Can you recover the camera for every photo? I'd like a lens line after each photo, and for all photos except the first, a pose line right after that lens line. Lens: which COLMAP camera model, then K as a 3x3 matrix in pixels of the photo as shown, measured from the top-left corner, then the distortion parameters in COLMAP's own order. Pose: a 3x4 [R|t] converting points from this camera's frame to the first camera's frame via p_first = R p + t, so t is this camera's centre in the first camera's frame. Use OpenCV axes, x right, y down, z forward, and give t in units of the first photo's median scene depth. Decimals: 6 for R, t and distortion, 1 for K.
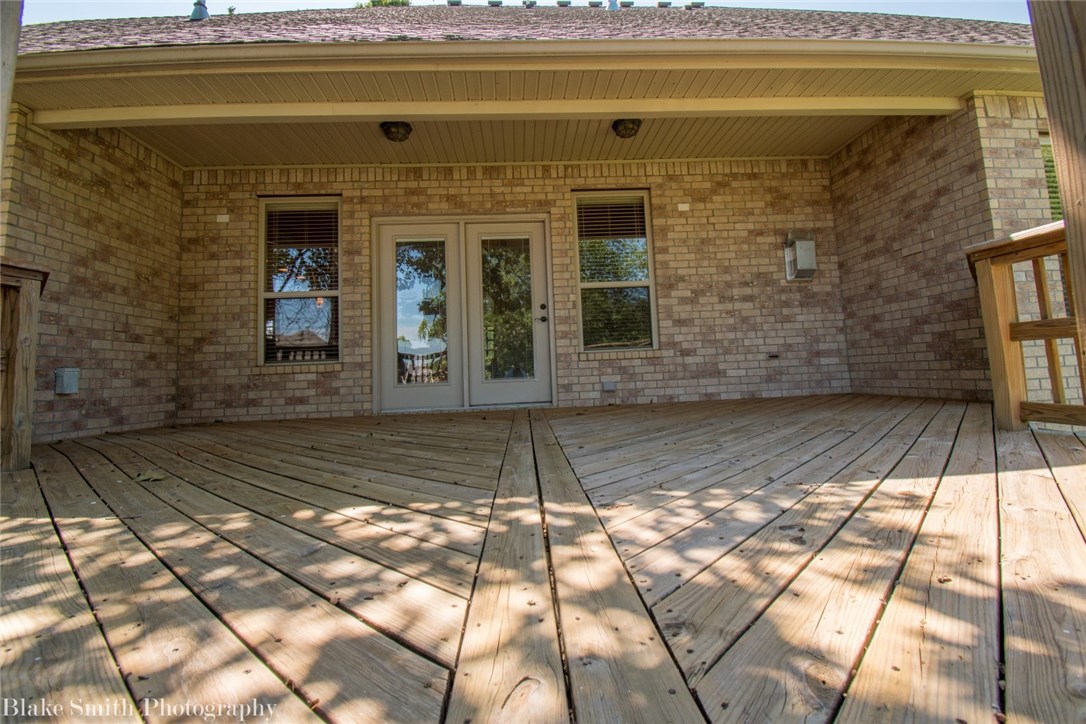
lens RADIAL K [[495.9, 0, 544.9], [0, 495.9, 324.8], [0, 0, 1]] dist [-0.000020, -0.000835]
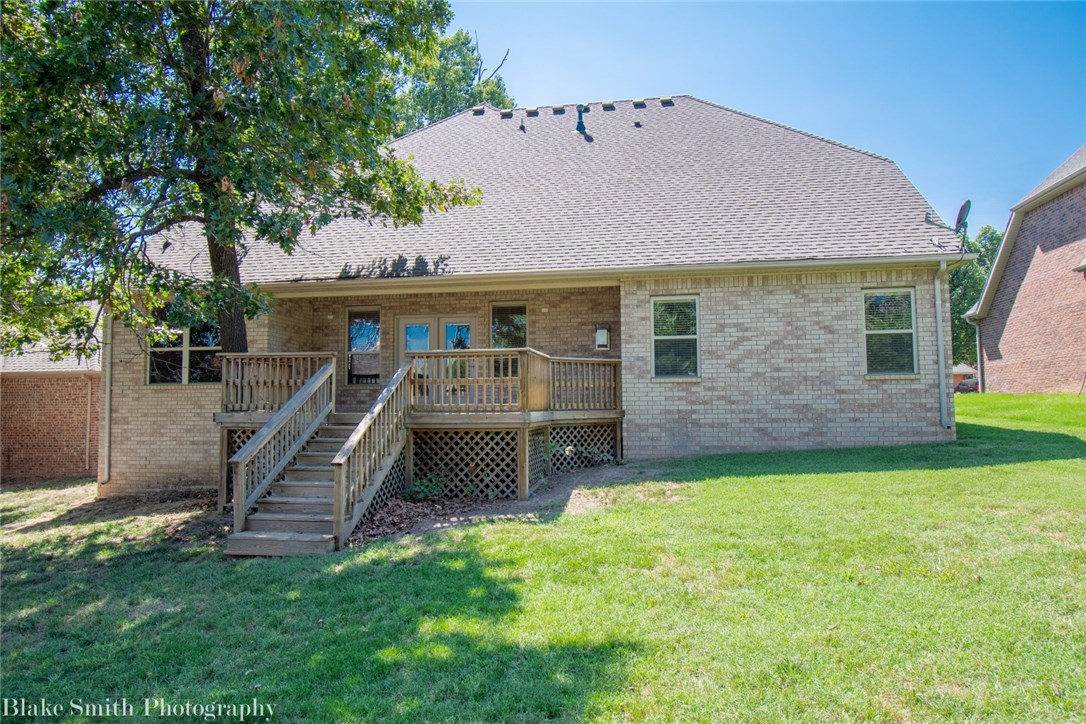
lens RADIAL K [[663.2, 0, 543.0], [0, 663.2, 362.0], [0, 0, 1]] dist [-0.000788, -0.000874]
pose [[0.974180, 0.021750, -0.224722, 1.064912], [-0.012809, 0.999070, 0.041169, -0.176151], [0.225408, -0.037227, 0.973553, -1.891575]]
